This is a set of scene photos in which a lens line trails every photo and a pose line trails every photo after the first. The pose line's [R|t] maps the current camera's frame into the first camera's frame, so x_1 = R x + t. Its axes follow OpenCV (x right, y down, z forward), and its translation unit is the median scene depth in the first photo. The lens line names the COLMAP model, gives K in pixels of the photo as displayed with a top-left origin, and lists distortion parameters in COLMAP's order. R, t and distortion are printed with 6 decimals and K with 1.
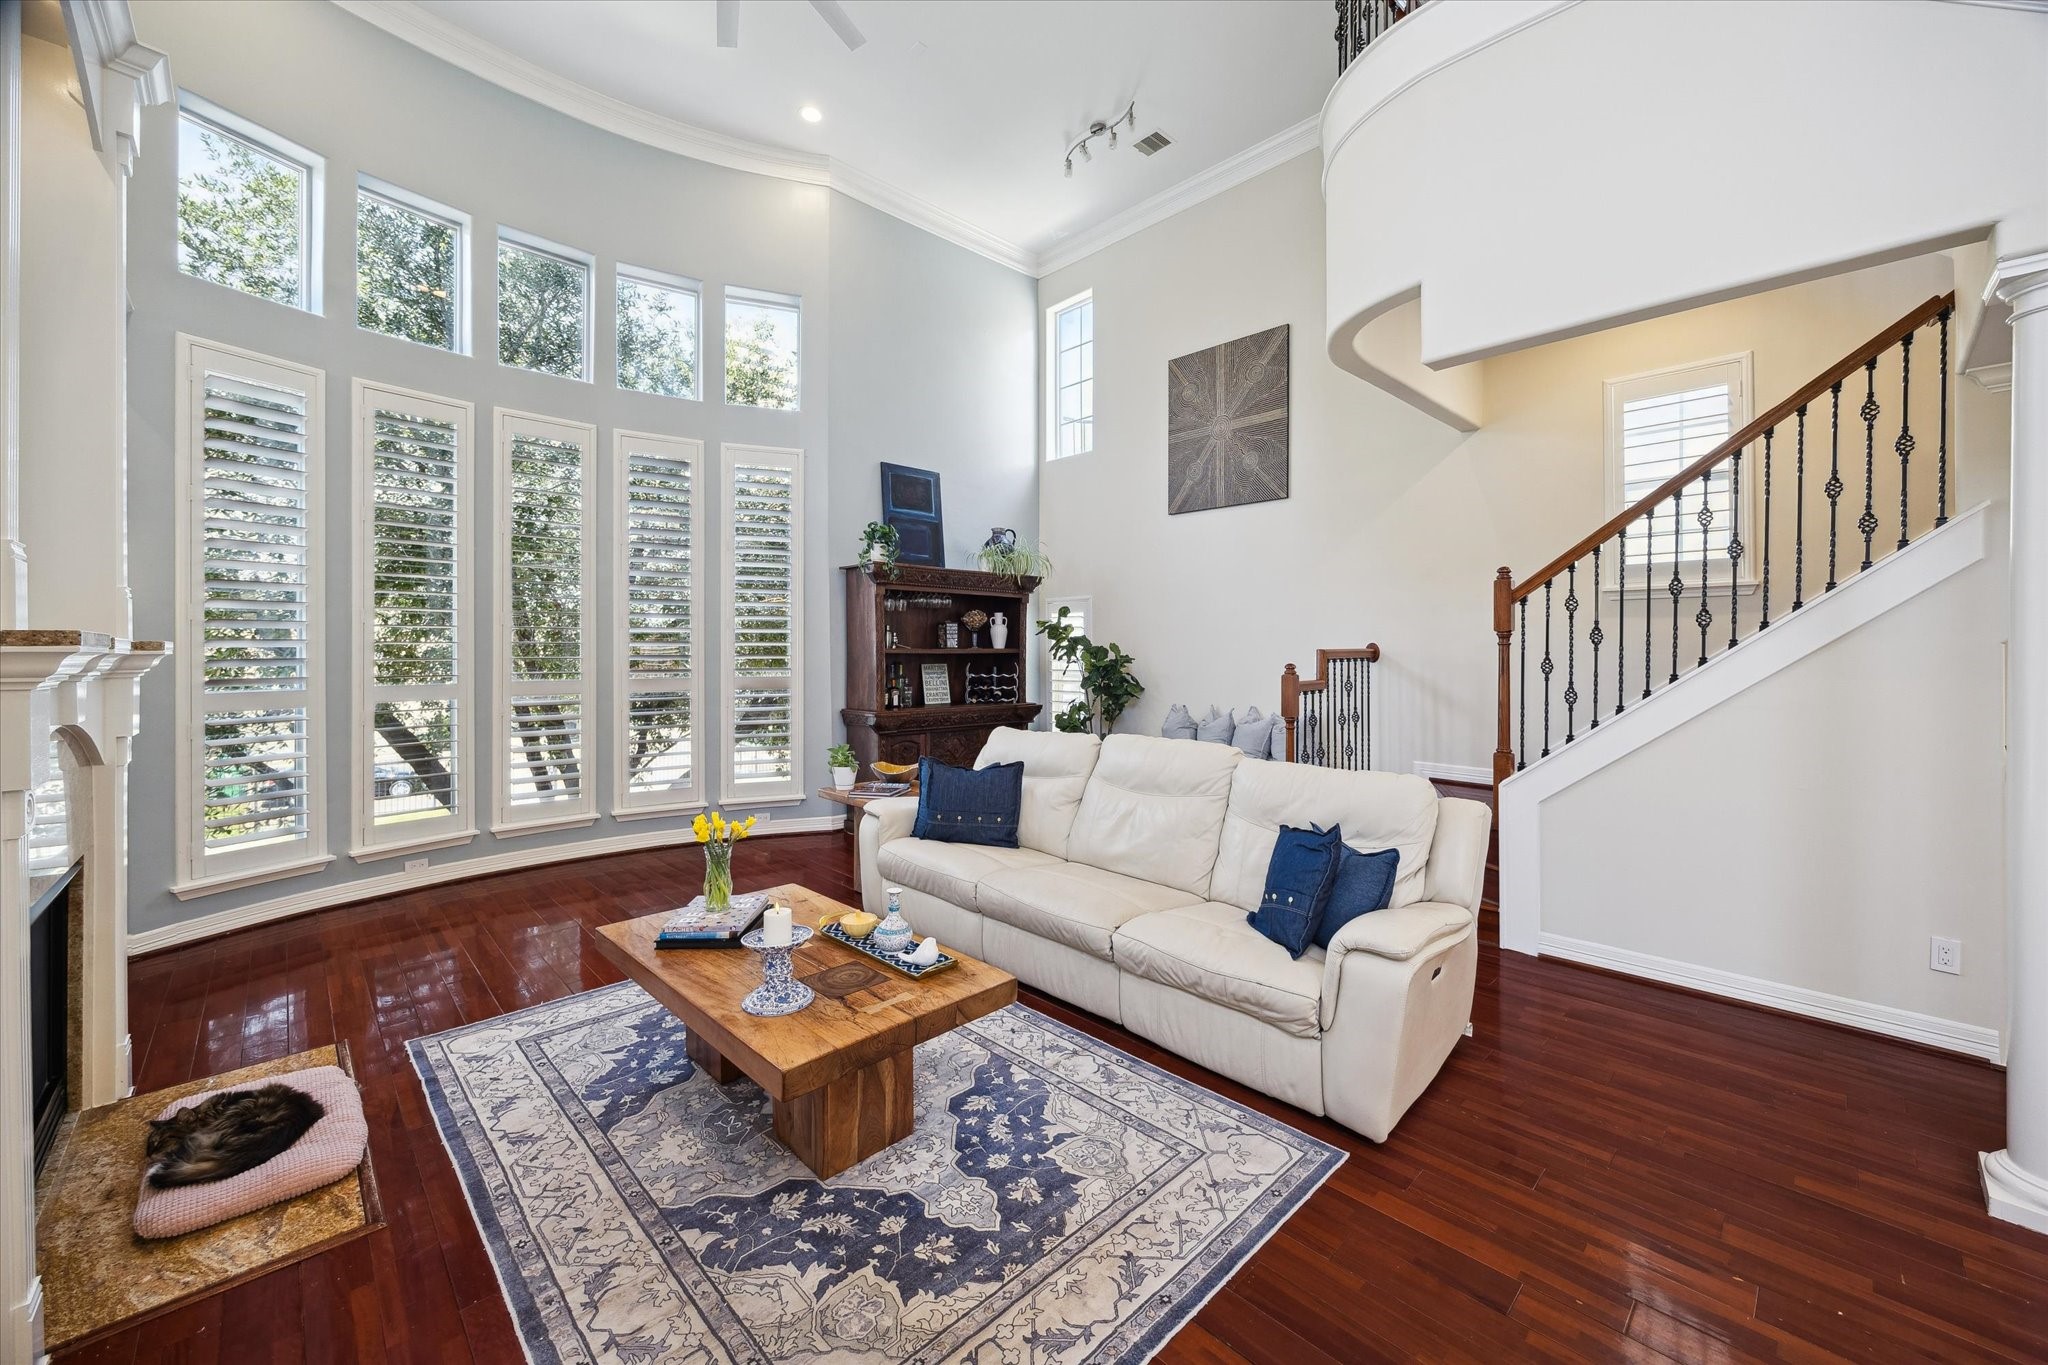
lens RADIAL K [[795.5, 0, 1031.8], [0, 795.5, 656.4], [0, 0, 1]] dist [-0.000999, -0.000028]
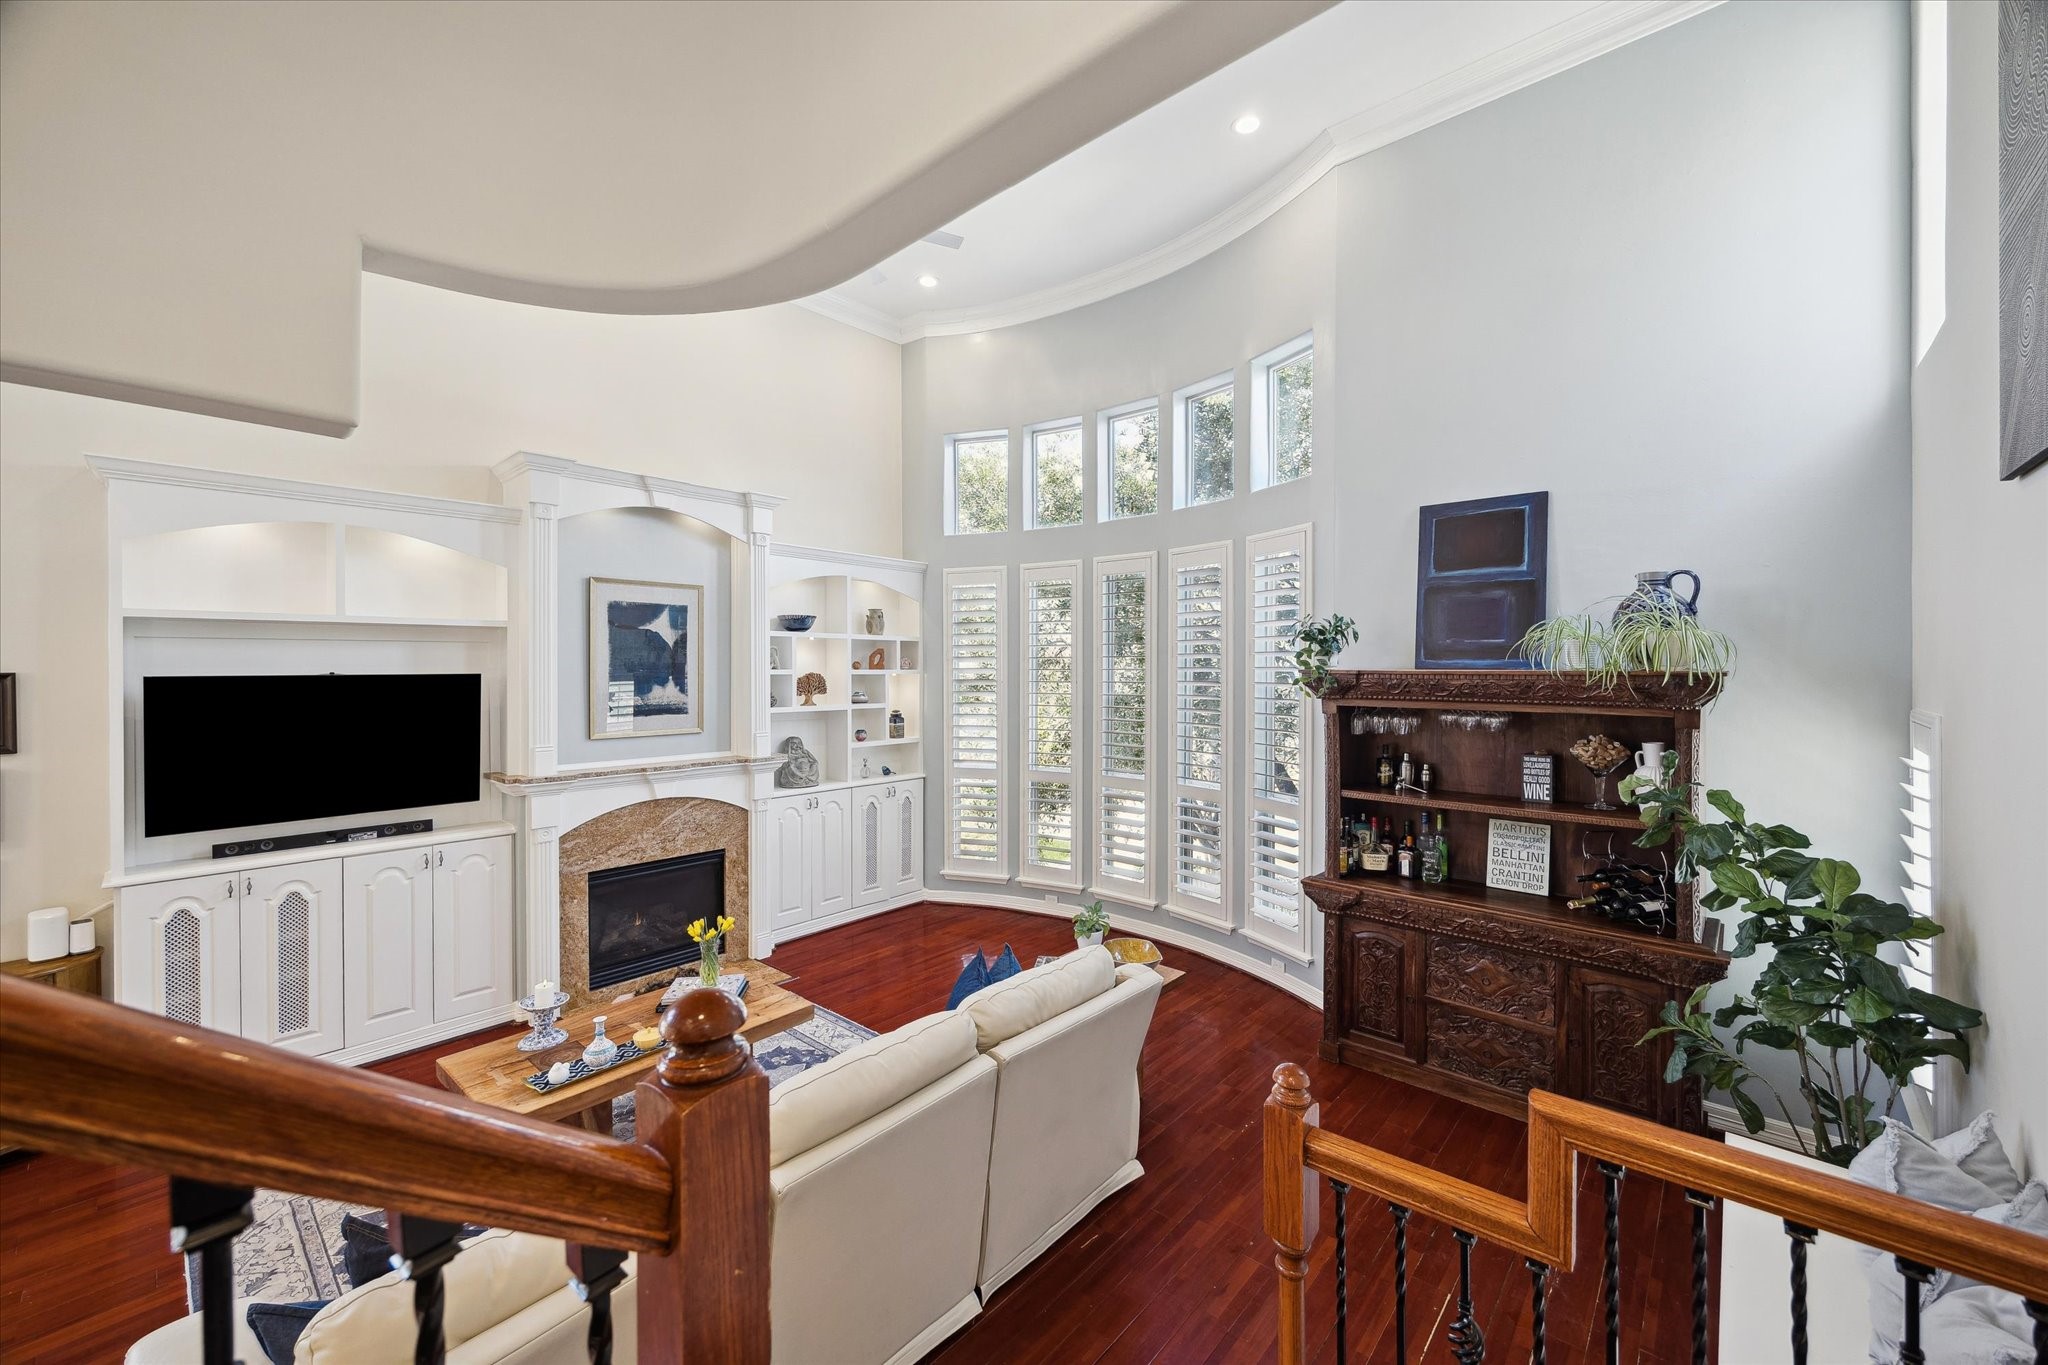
lens RADIAL K [[788.4, 0, 1027.6], [0, 788.4, 675.5], [0, 0, 1]] dist [0.000092, 0.000266]
pose [[0.080239, 0.012086, -0.996702, 1.244234], [-0.003801, 0.999923, 0.011819, -0.302921], [0.996768, 0.002840, 0.080278, 1.714847]]
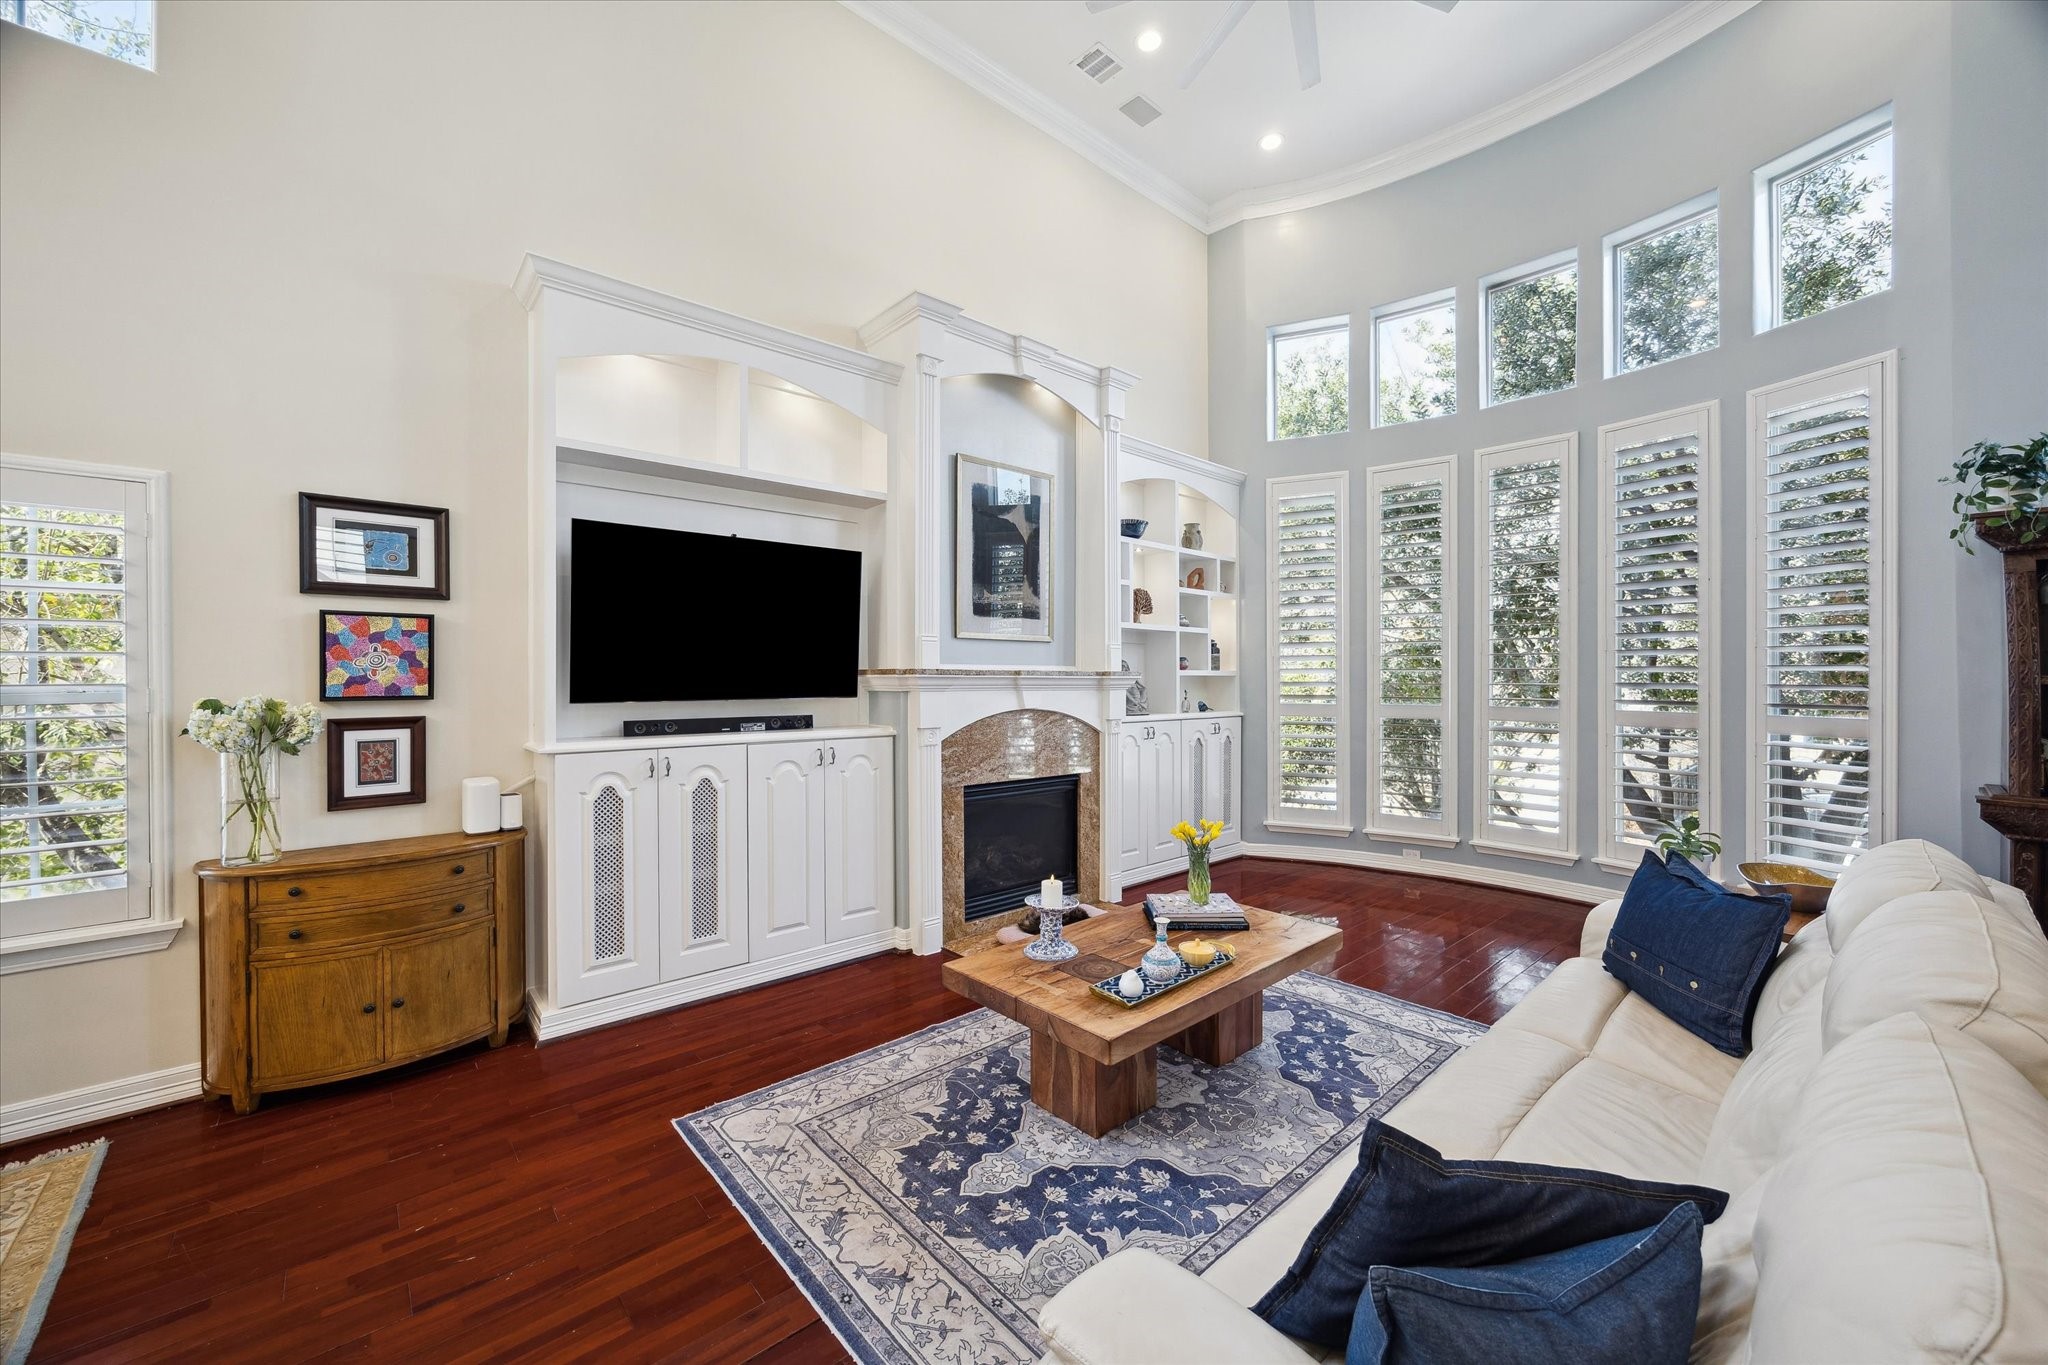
lens RADIAL K [[782.6, 0, 1032.4], [0, 782.6, 680.2], [0, 0, 1]] dist [-0.001075, 0.000133]
pose [[-0.035149, 0.011011, -0.999321, 0.874676], [-0.008864, 0.999897, 0.011329, -0.017439], [0.999343, 0.009256, -0.035048, 0.941044]]
